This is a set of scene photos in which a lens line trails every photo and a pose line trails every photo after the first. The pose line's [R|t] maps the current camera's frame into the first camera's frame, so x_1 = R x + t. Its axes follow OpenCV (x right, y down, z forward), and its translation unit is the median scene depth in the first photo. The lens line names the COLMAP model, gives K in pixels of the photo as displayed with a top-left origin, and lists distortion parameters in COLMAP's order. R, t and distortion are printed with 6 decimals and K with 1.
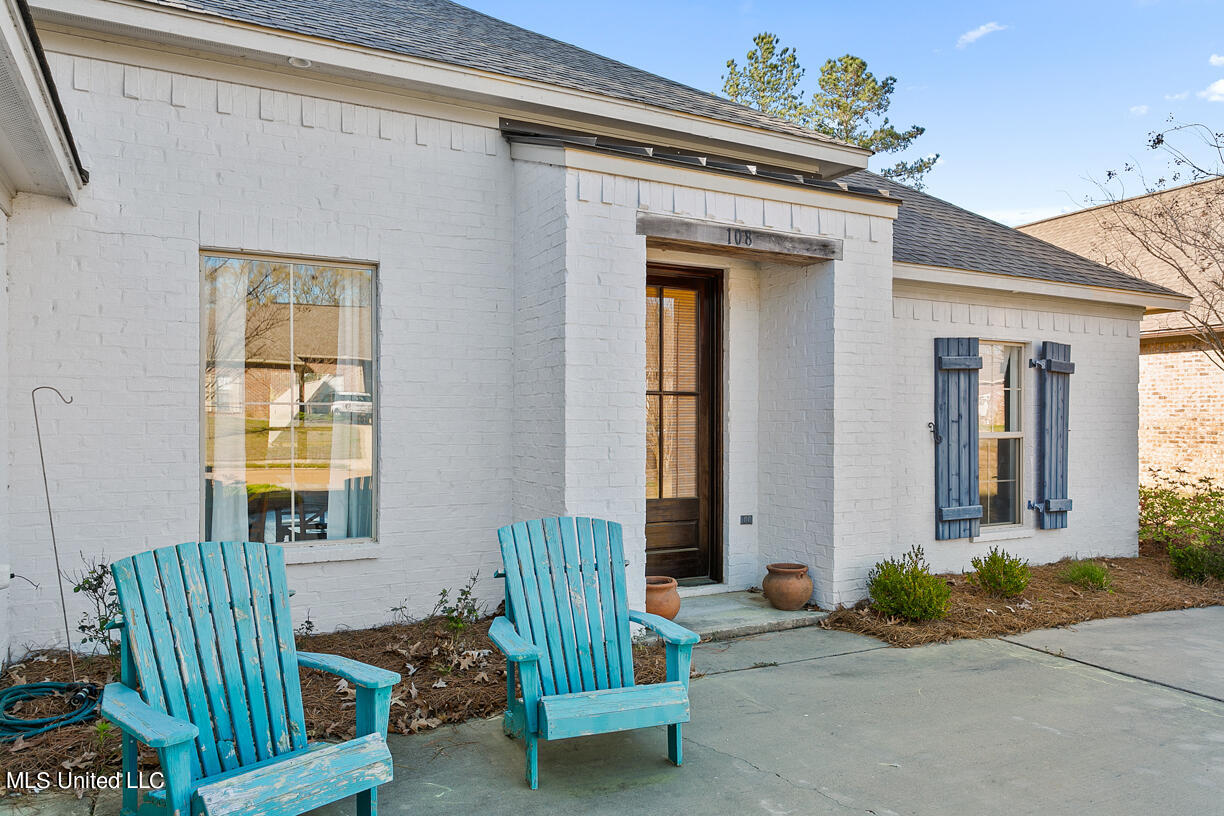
lens RADIAL K [[851.4, 0, 612.0], [0, 851.4, 408.0], [0, 0, 1]] dist [-0.001537, -0.000751]
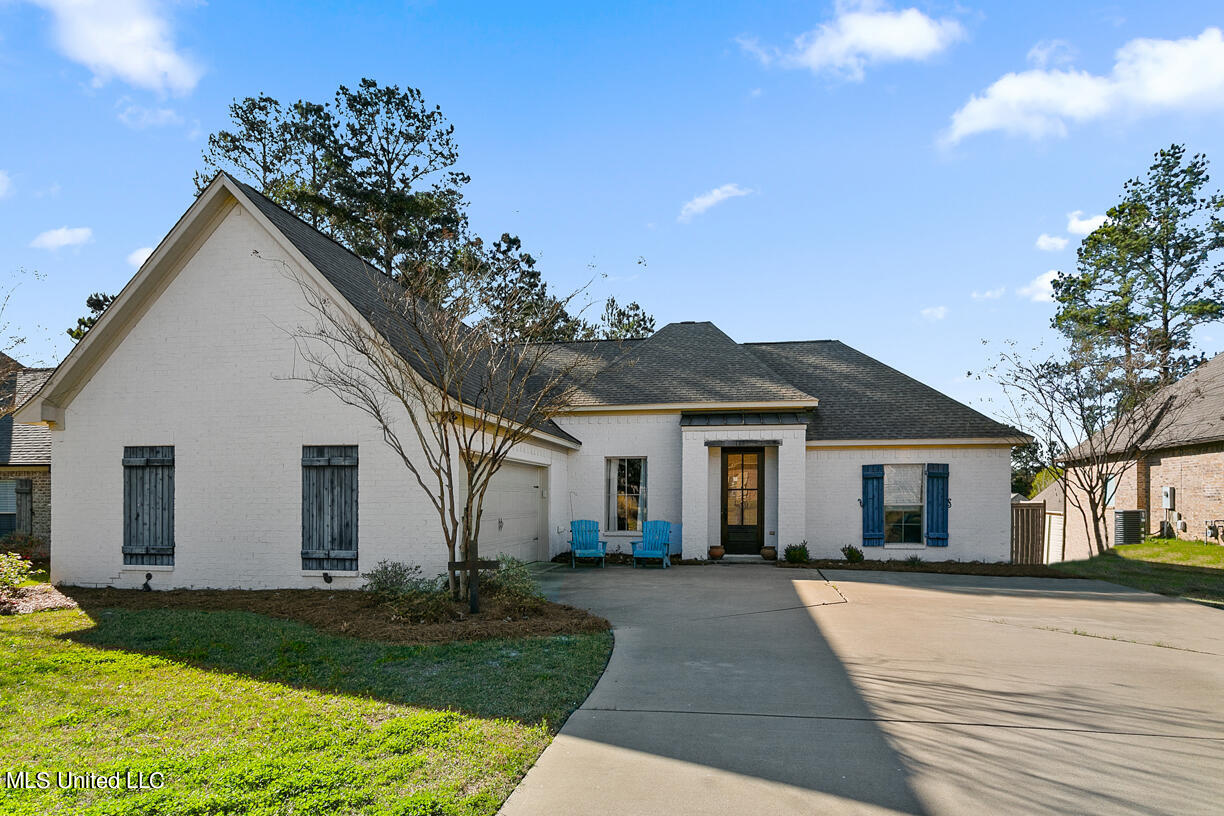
lens RADIAL K [[734.0, 0, 612.0], [0, 734.0, 408.0], [0, 0, 1]] dist [-0.000663, -0.000105]
pose [[0.796309, -0.077058, -0.599961, 1.105823], [0.015198, 0.994088, -0.107507, -0.028327], [0.604699, 0.076490, 0.792773, -1.182532]]
